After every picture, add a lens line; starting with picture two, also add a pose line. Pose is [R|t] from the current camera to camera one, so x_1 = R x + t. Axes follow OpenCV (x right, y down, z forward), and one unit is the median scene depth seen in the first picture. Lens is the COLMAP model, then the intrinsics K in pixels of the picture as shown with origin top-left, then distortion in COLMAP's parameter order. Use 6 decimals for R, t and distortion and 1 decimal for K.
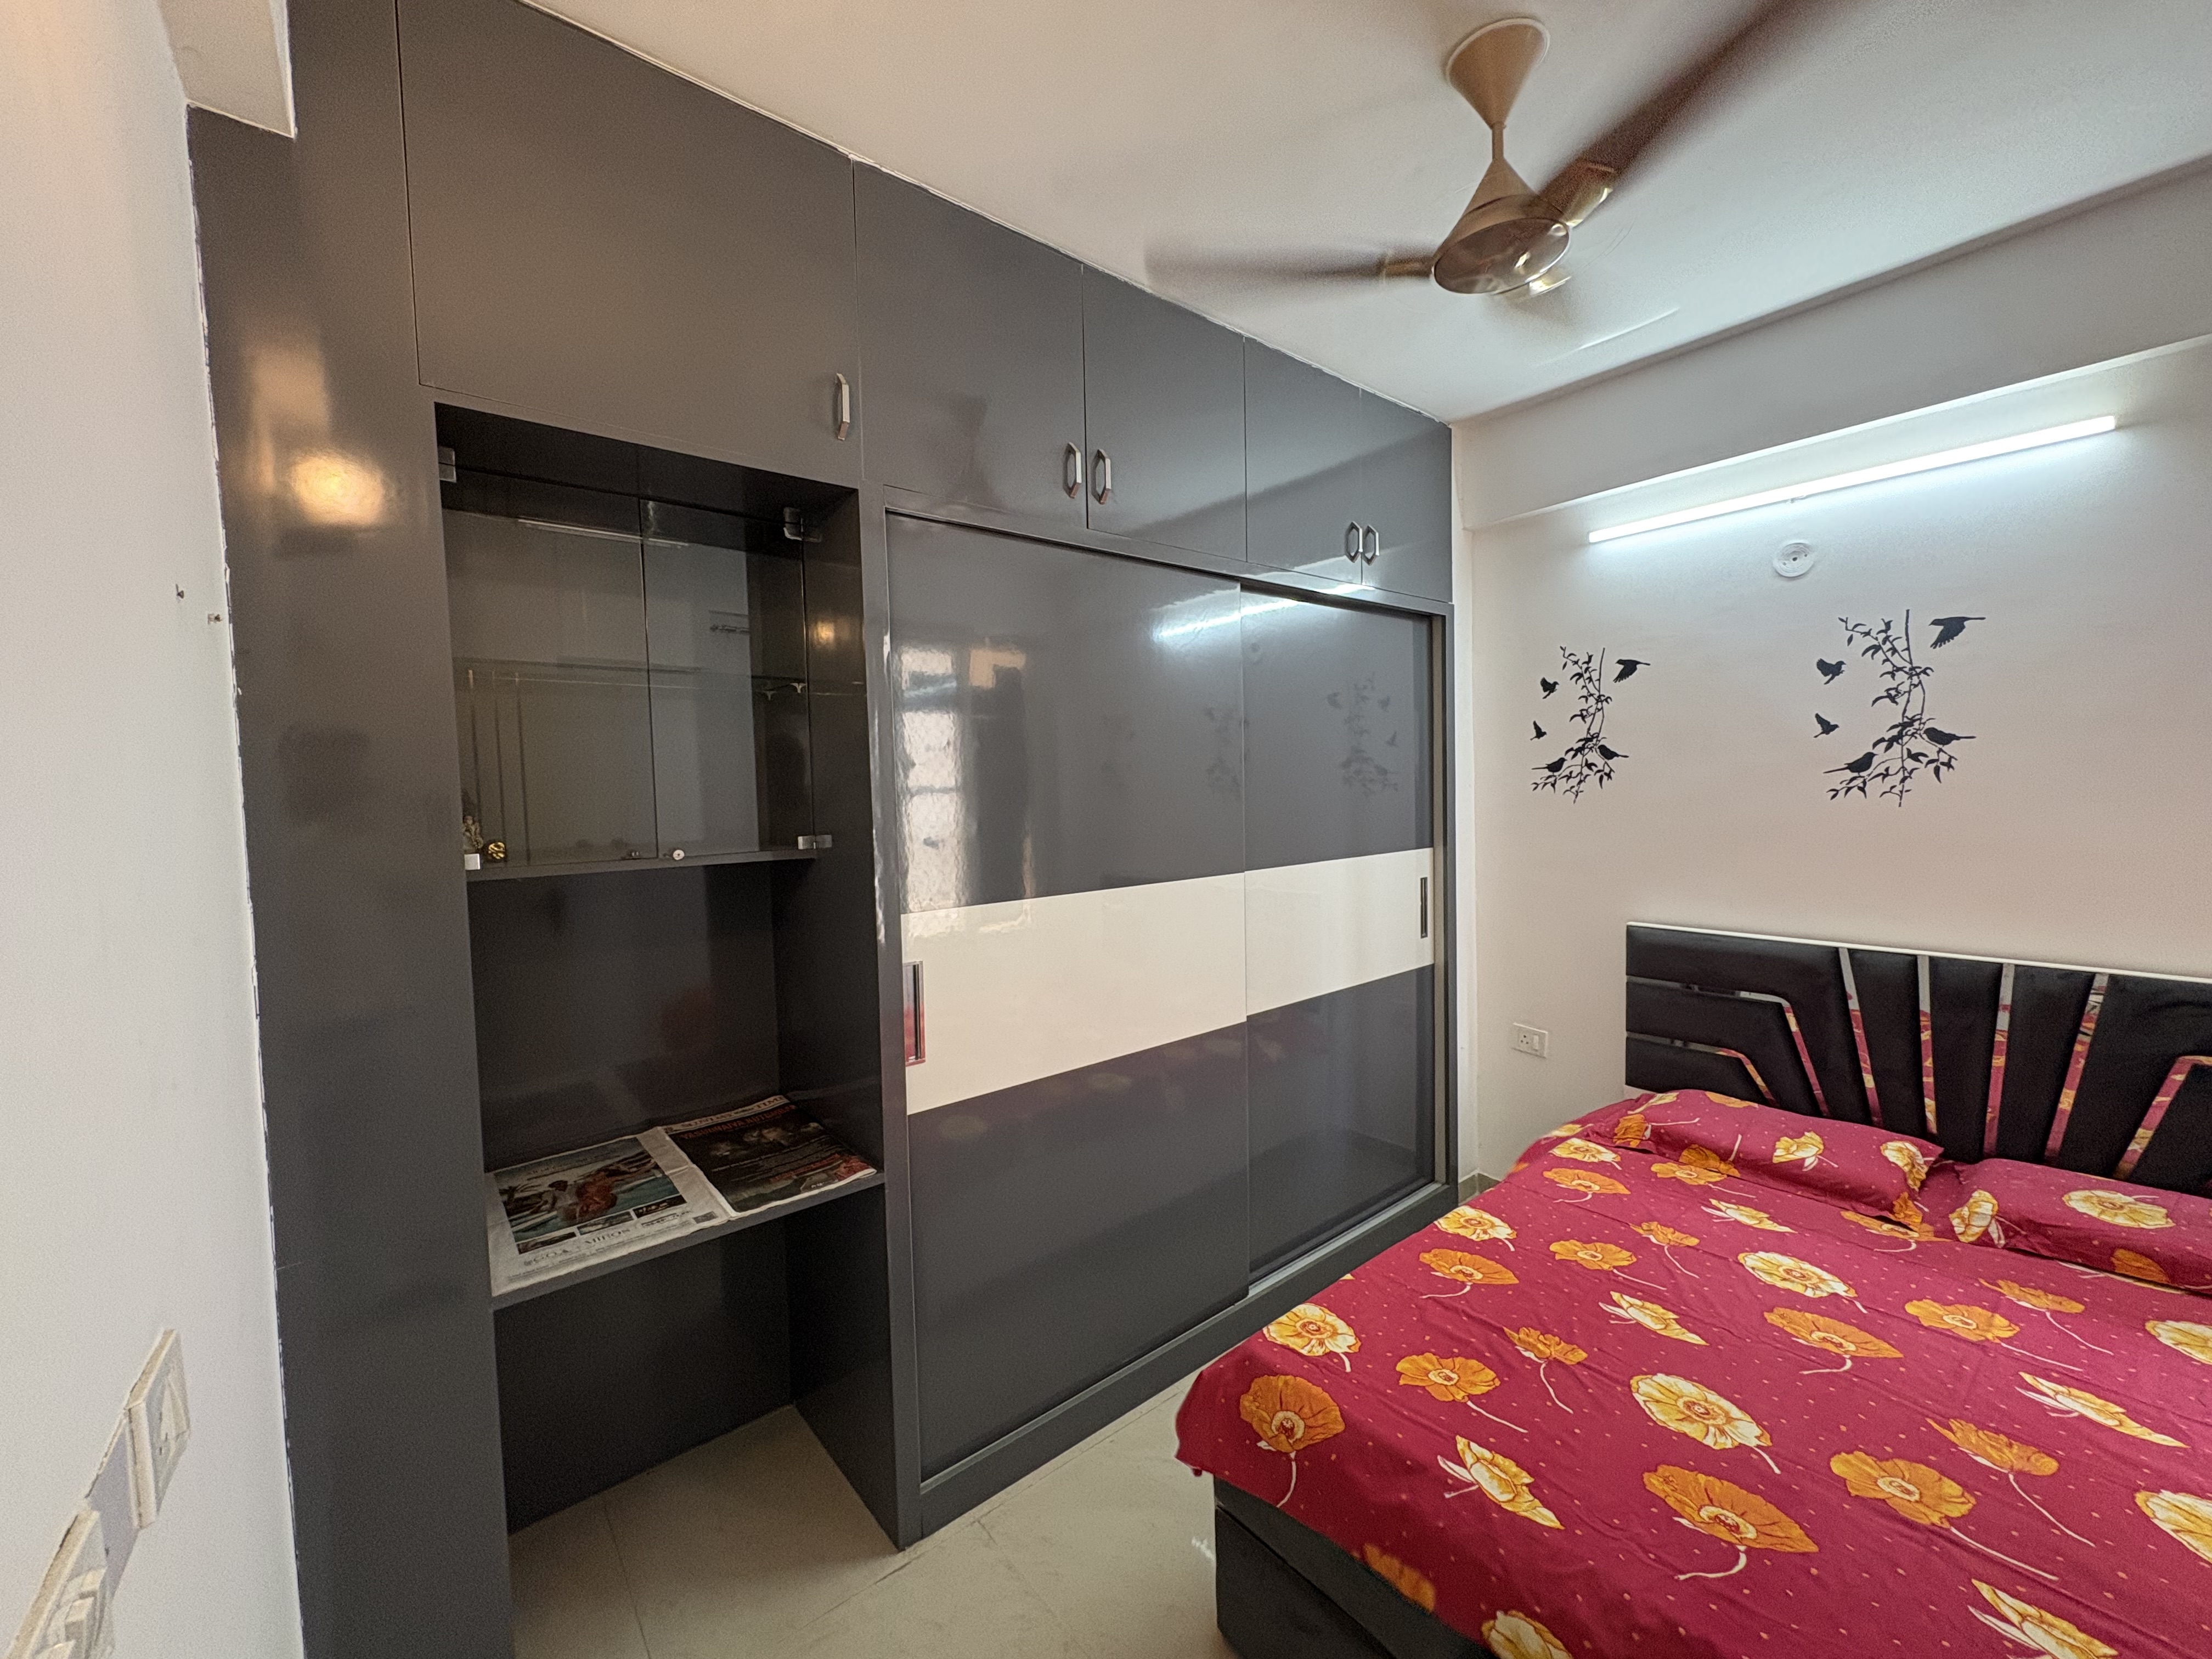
lens RADIAL K [[879.8, 0, 1106.0], [0, 879.8, 829.5], [0, 0, 1]] dist [-0.000309, 0.000332]
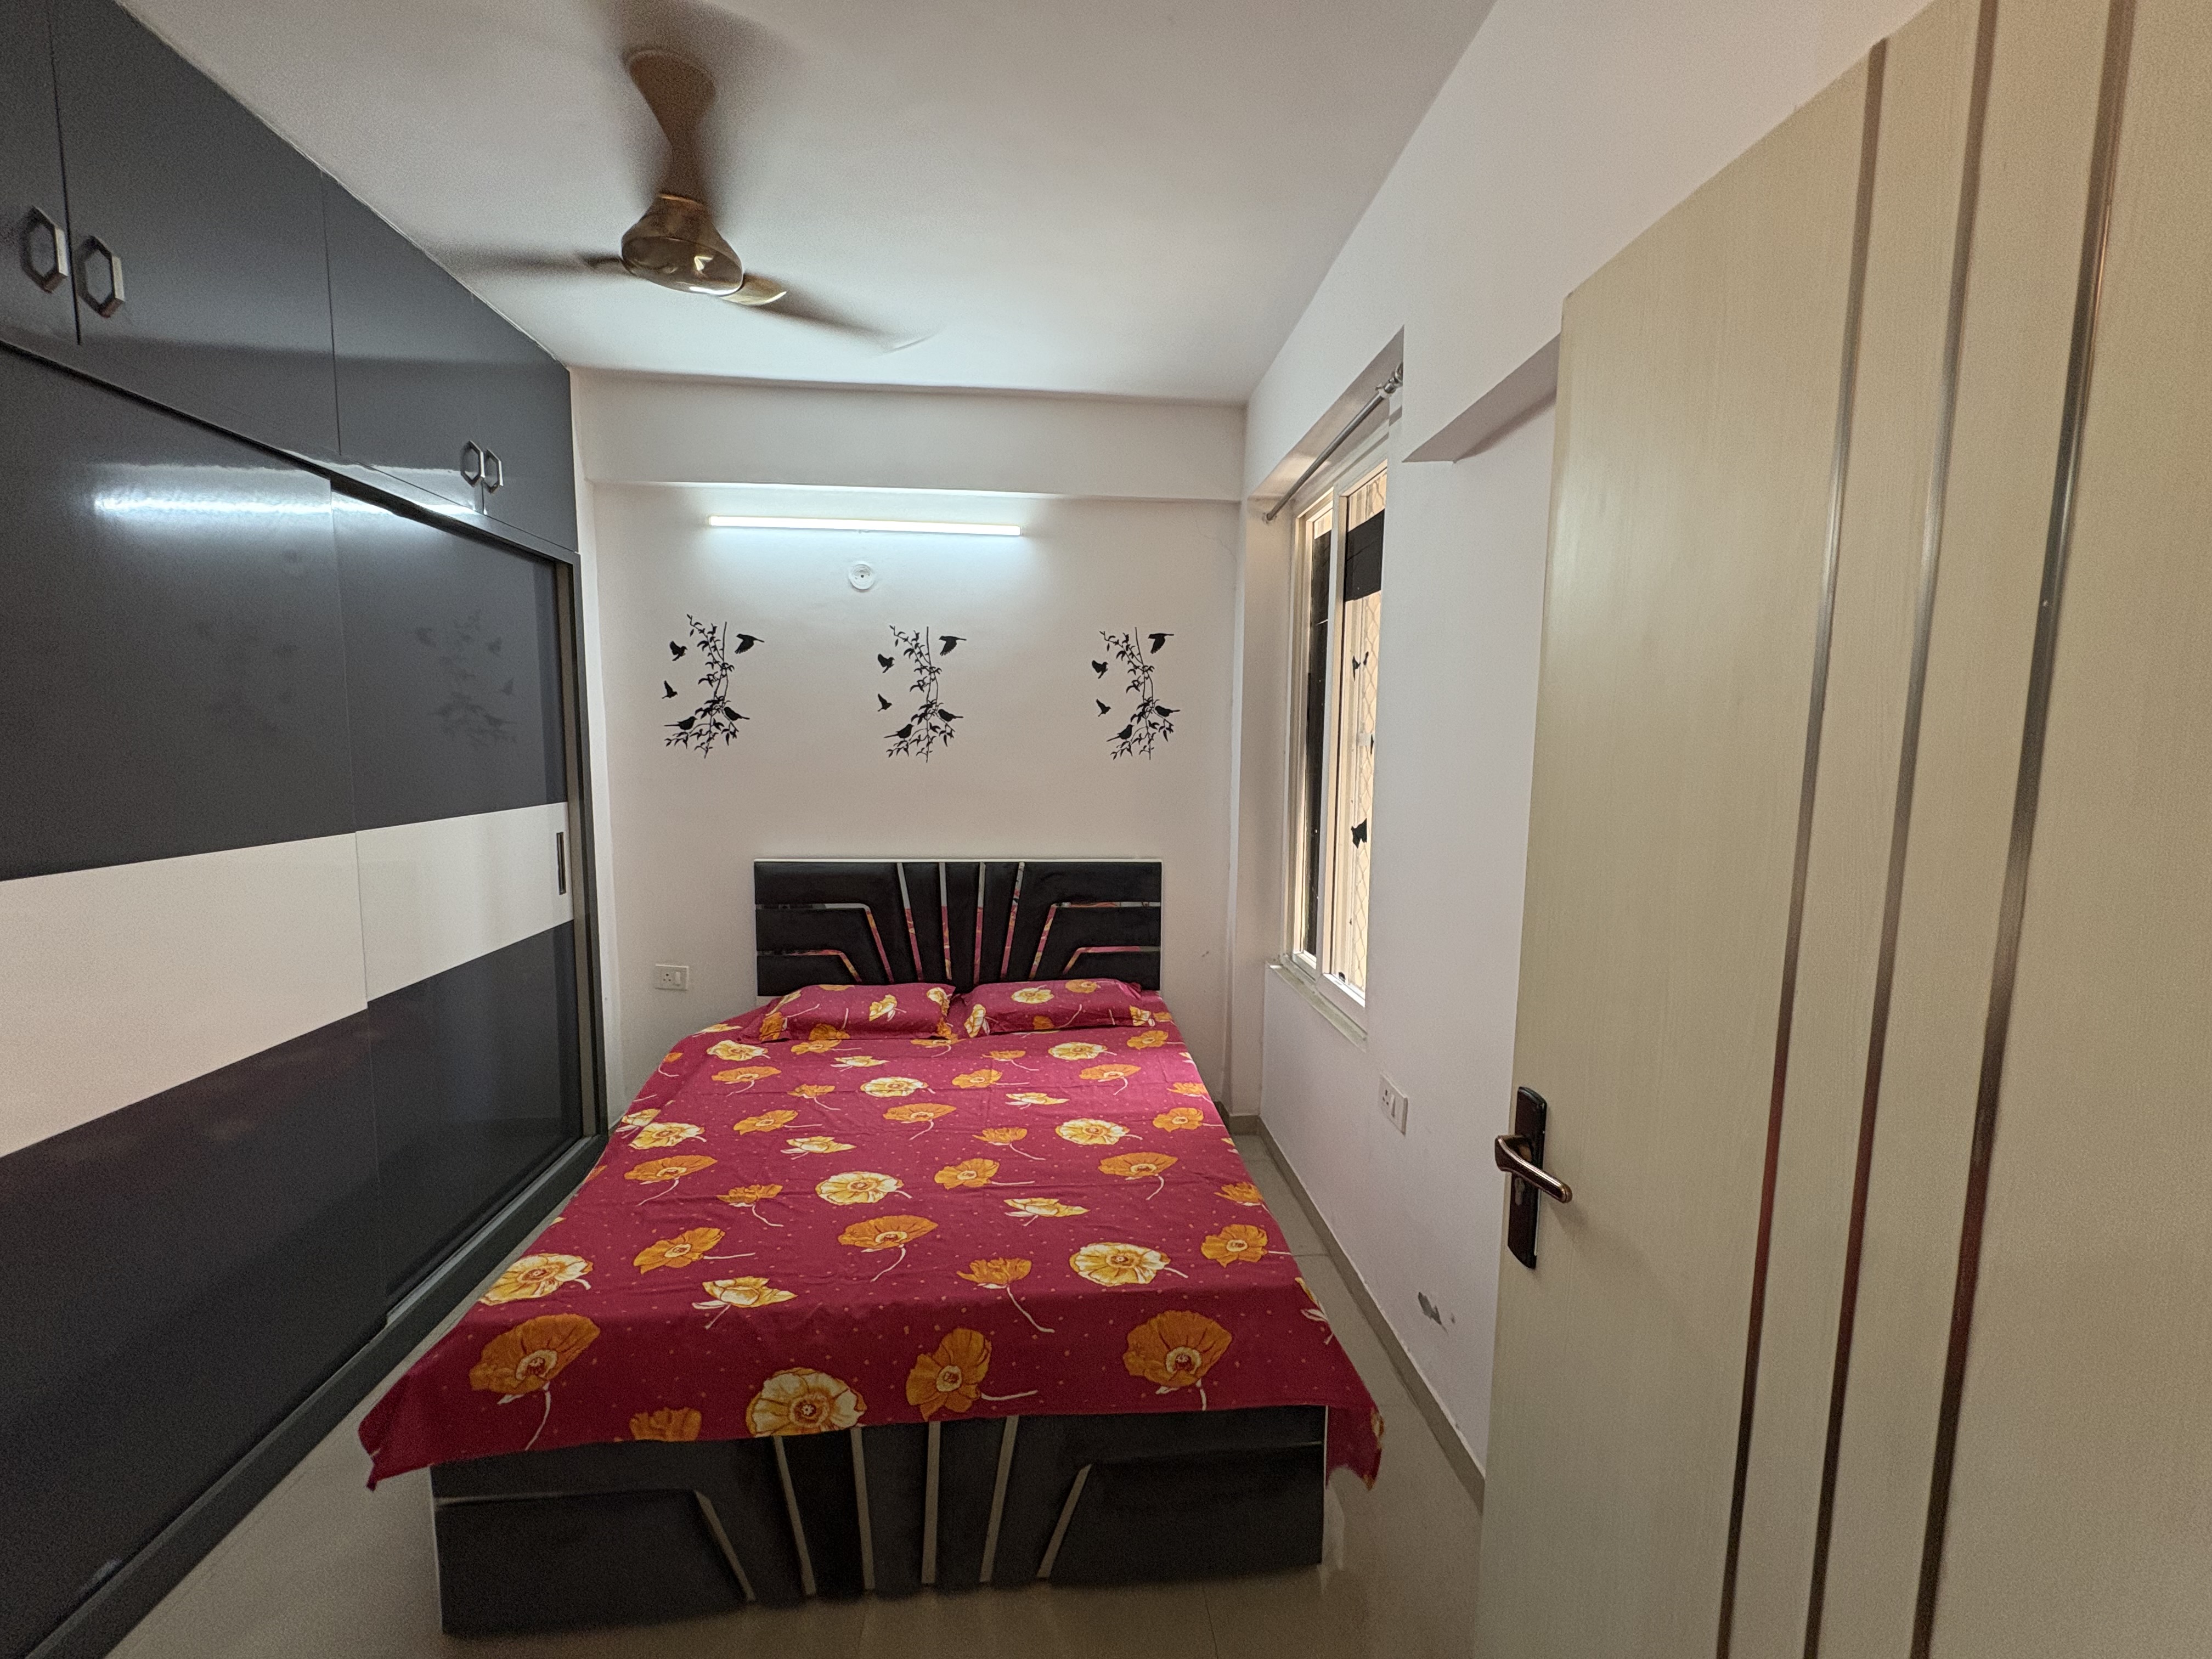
lens RADIAL K [[879.8, 0, 1106.0], [0, 879.8, 829.5], [0, 0, 1]] dist [-0.000309, 0.000332]
pose [[0.557031, -0.051330, 0.828904, -0.157430], [0.016894, 0.998582, 0.050485, 0.017690], [-0.830320, -0.014118, 0.557108, -0.064861]]
